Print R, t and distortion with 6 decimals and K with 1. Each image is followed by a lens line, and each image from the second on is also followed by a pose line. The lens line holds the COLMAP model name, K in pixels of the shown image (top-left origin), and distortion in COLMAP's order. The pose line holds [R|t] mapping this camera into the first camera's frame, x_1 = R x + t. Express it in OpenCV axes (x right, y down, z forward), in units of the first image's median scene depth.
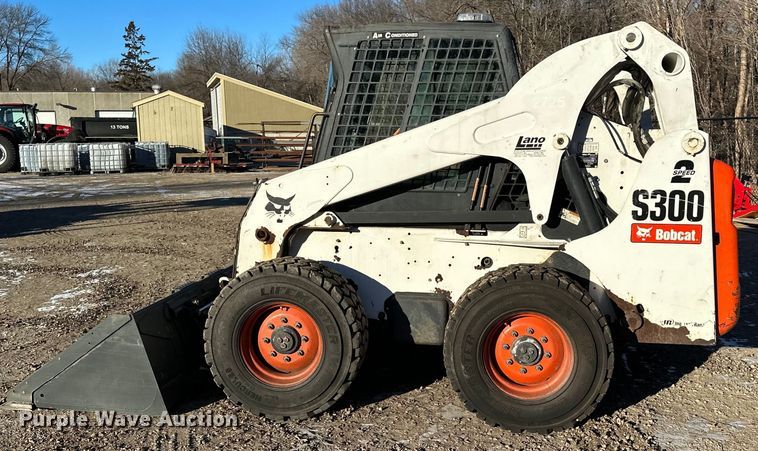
lens RADIAL K [[751.6, 0, 379.0], [0, 751.6, 225.5], [0, 0, 1]] dist [0.083138, -0.007568]
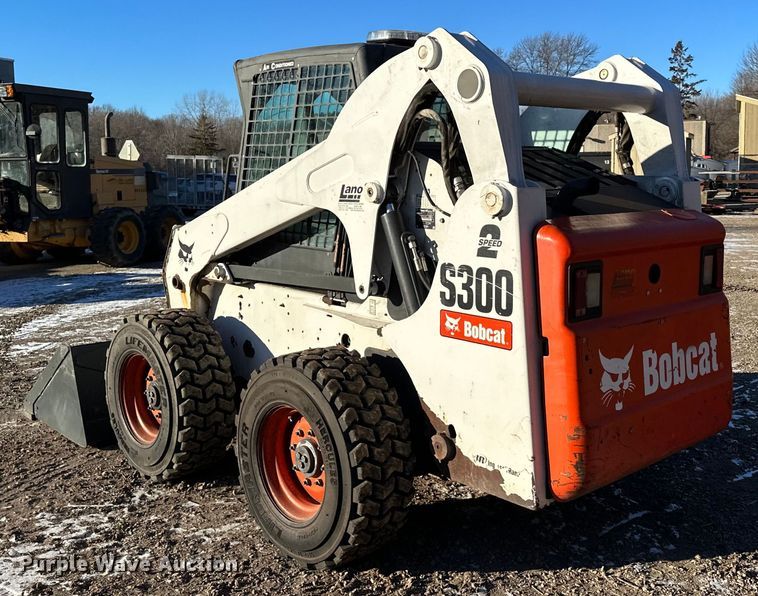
lens RADIAL K [[858.3, 0, 379.8], [0, 858.3, 249.2], [0, 0, 1]] dist [0.084177, -0.032151]
pose [[0.778753, 0.062060, -0.624253, 0.783617], [-0.079010, 0.996874, 0.000539, -0.054697], [0.622335, 0.048902, 0.781222, 0.326935]]
